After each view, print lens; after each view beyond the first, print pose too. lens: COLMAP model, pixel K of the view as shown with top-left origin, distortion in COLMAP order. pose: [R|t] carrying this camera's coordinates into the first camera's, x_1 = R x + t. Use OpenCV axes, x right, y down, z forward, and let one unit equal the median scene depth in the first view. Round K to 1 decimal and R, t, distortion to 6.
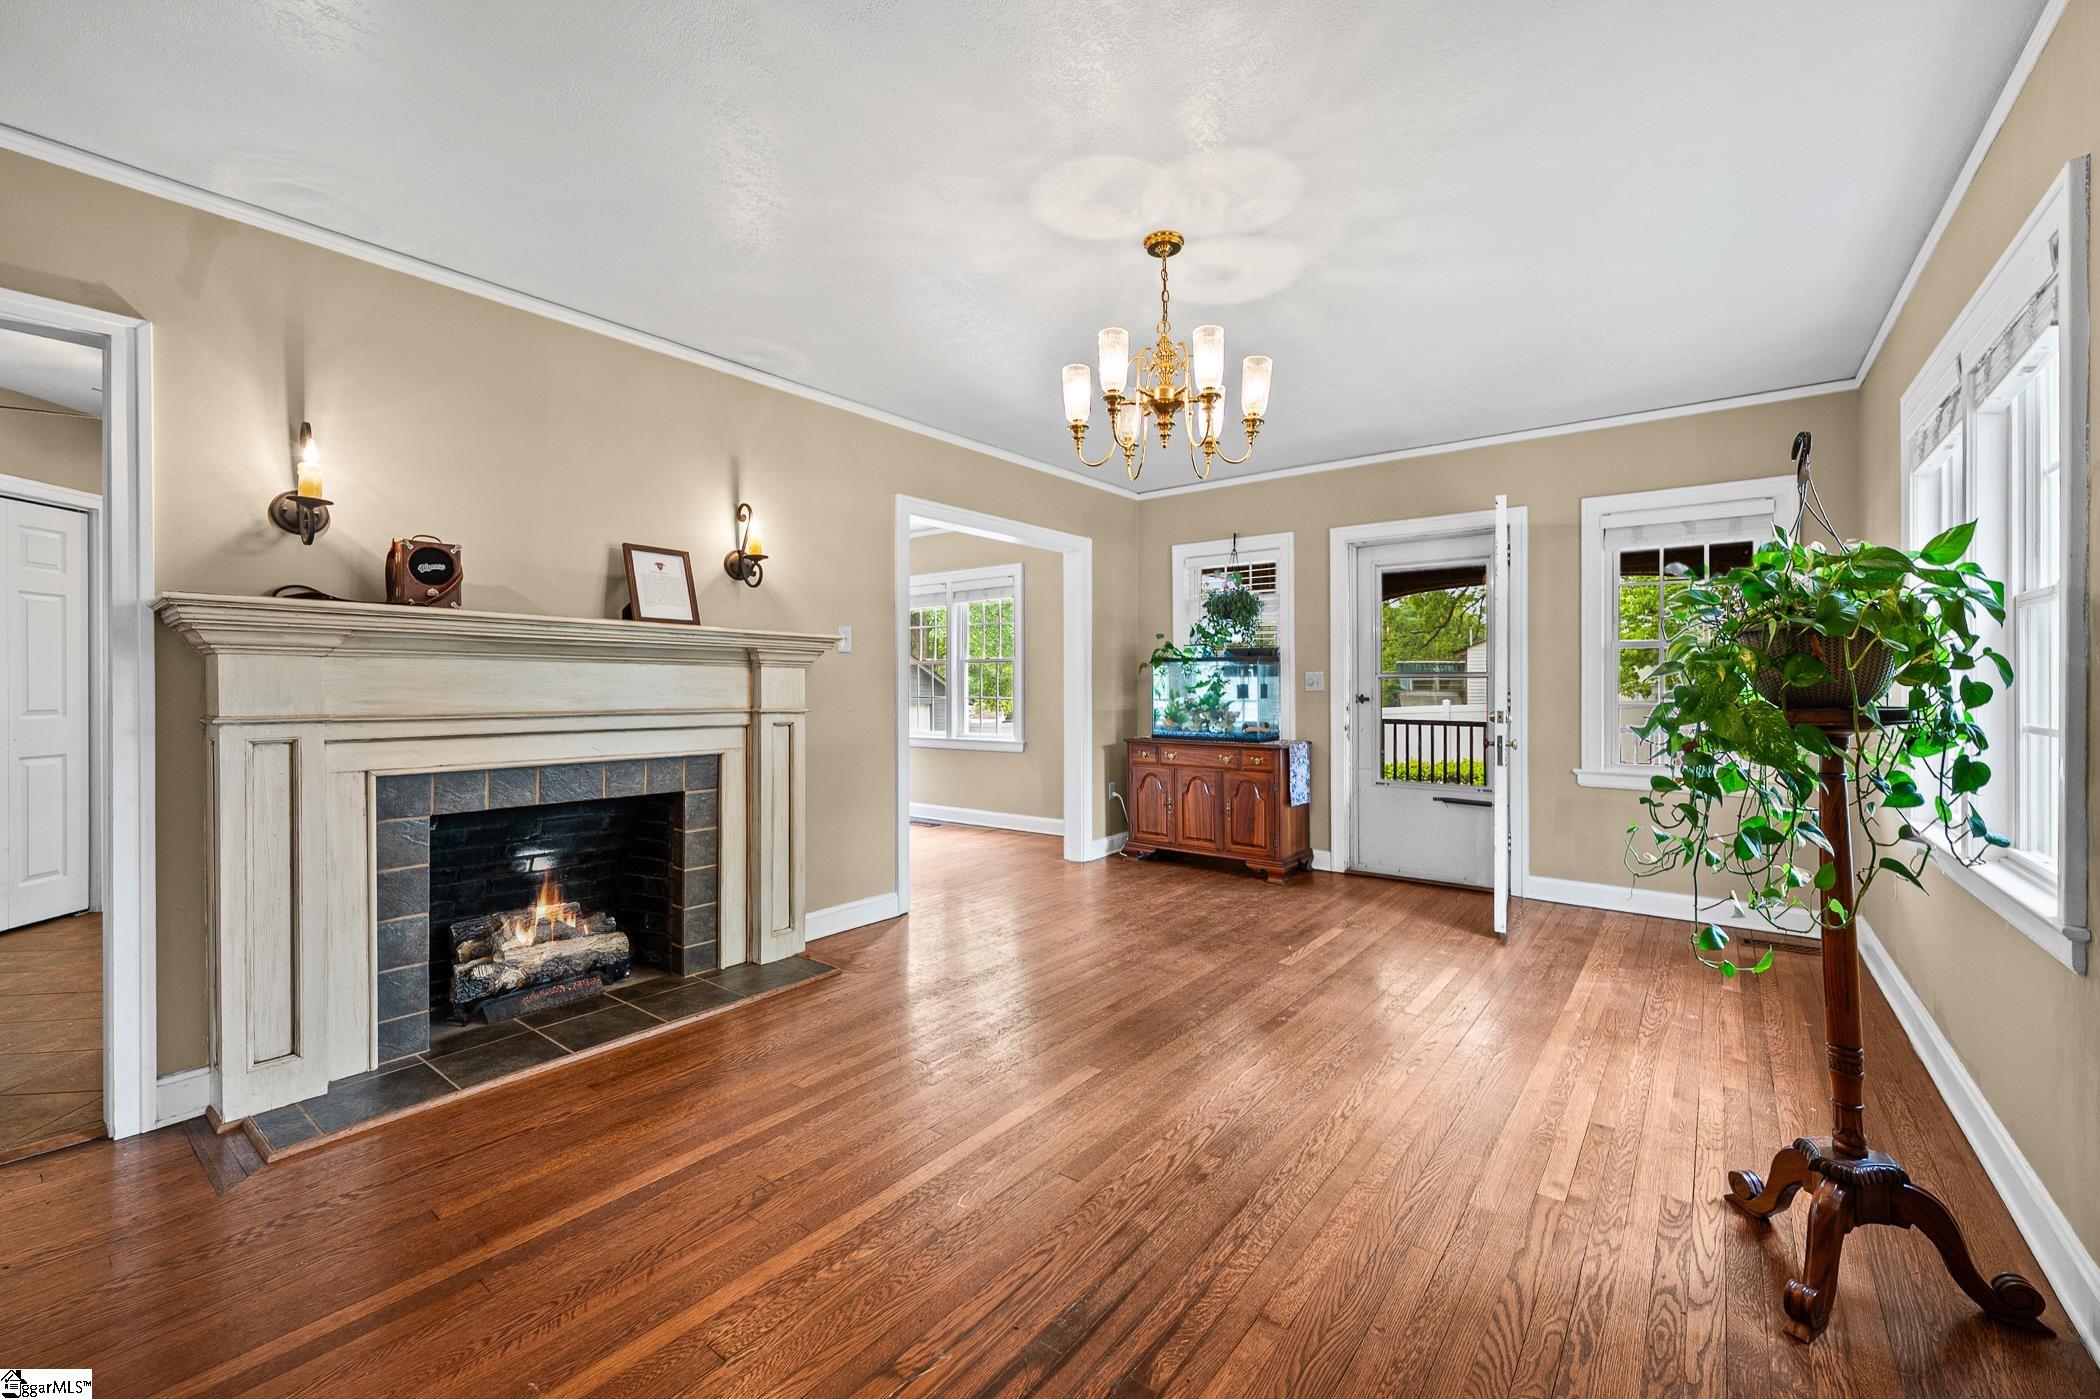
lens RADIAL K [[862.6, 0, 1043.2], [0, 862.6, 684.0], [0, 0, 1]] dist [0.012011, 0.000058]
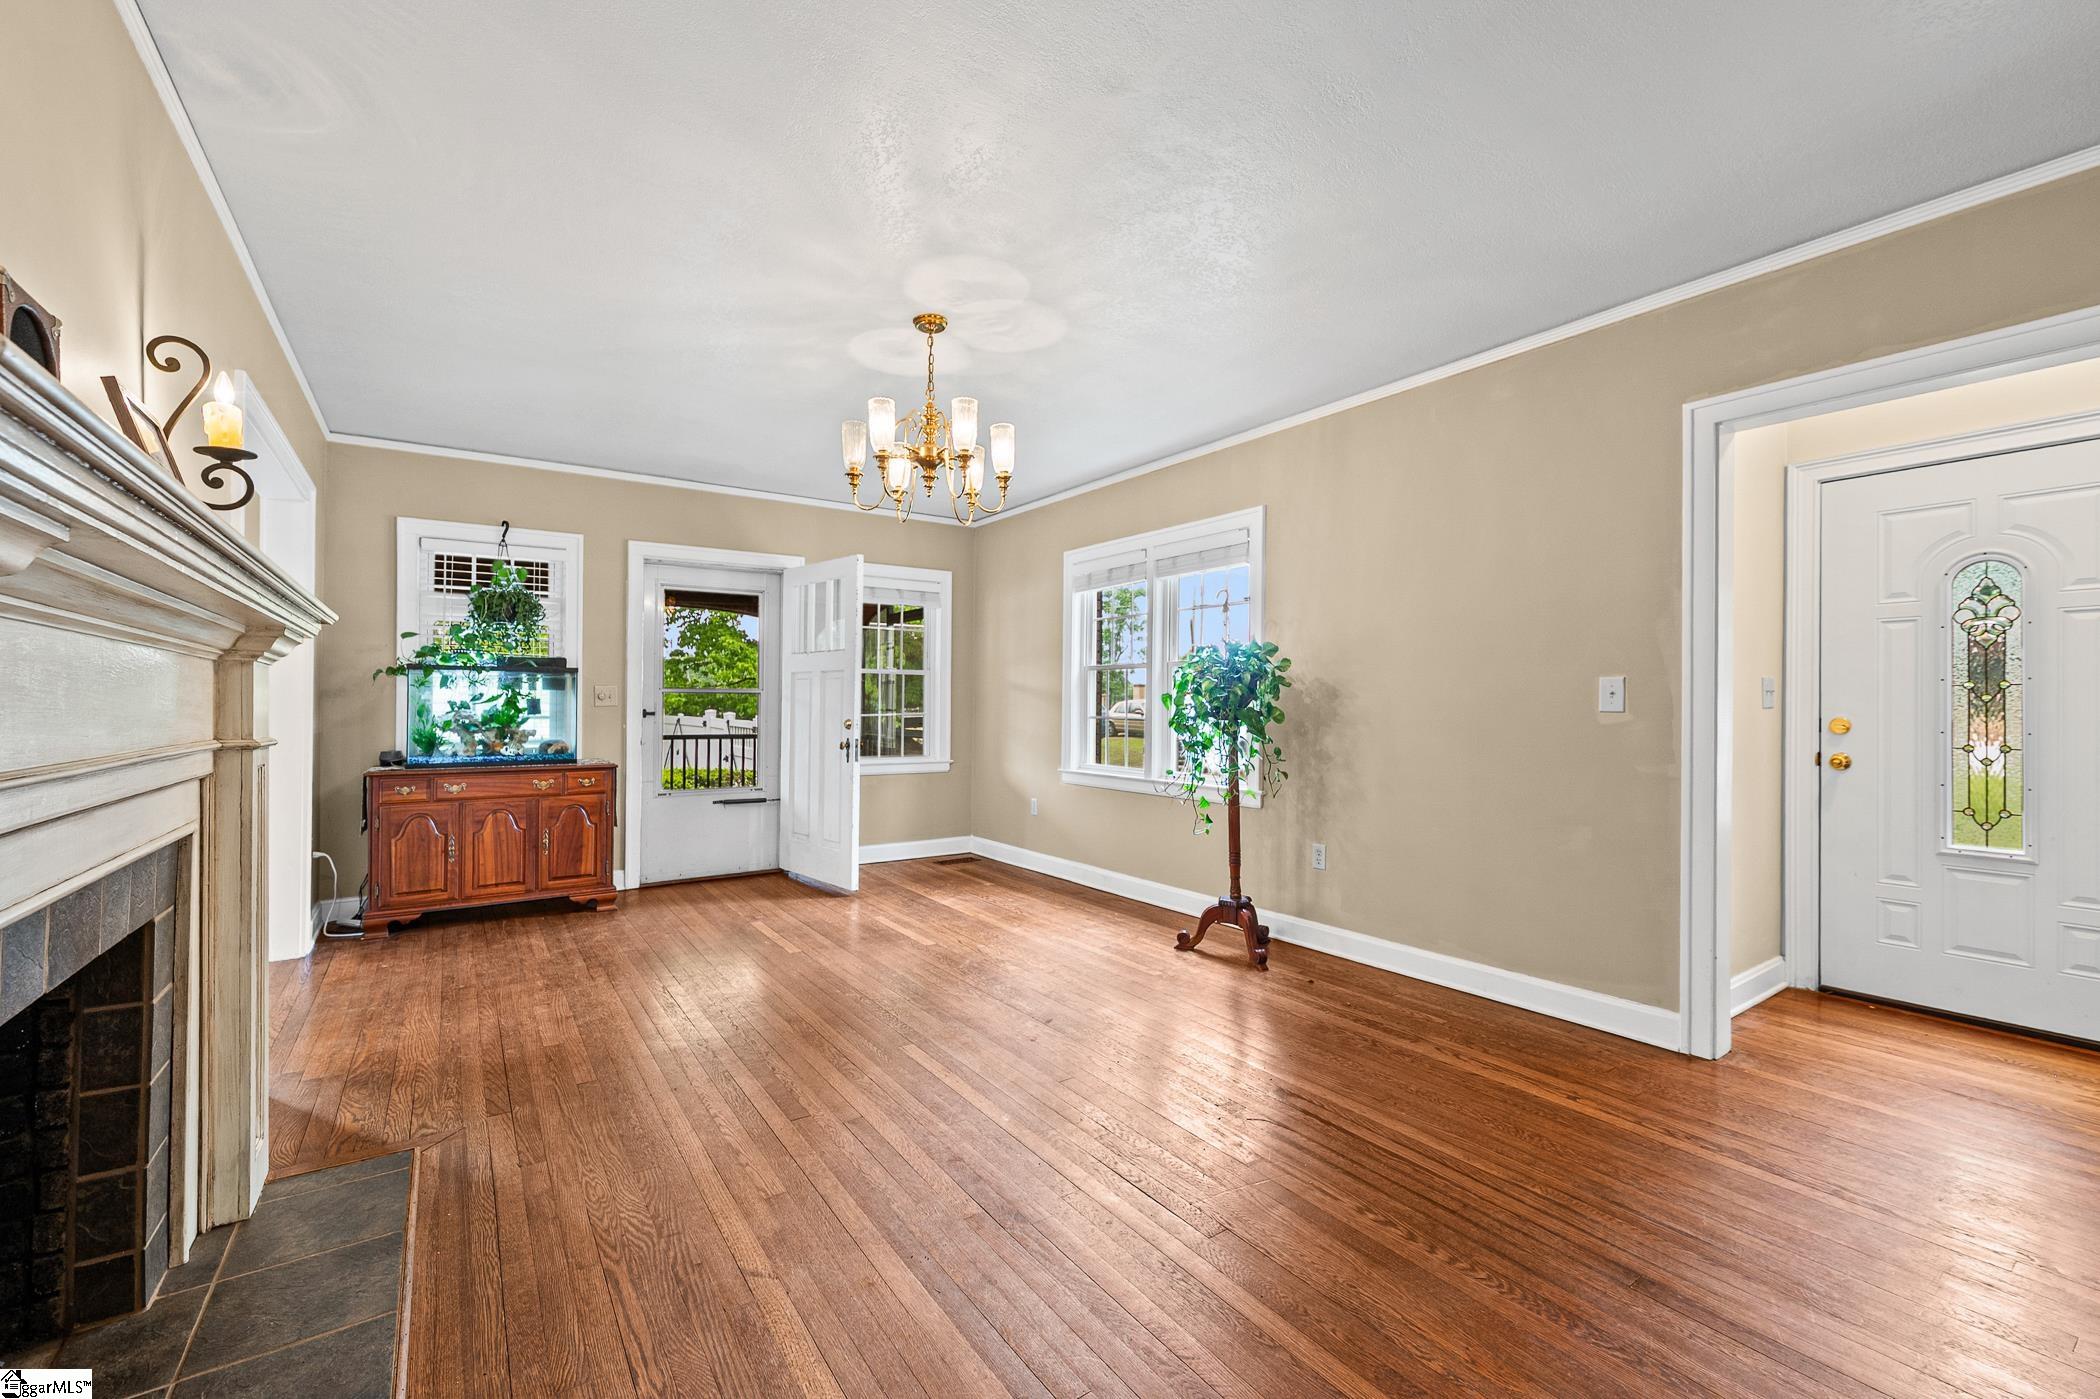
lens RADIAL K [[874.3, 0, 1050.0], [0, 874.3, 699.5], [0, 0, 1]] dist [0.004729, -0.000061]
pose [[0.297798, 0.003652, 0.954622, -0.729654], [-0.003962, 0.999989, -0.002590, 0.002669], [-0.954621, -0.003011, 0.297809, 0.377795]]
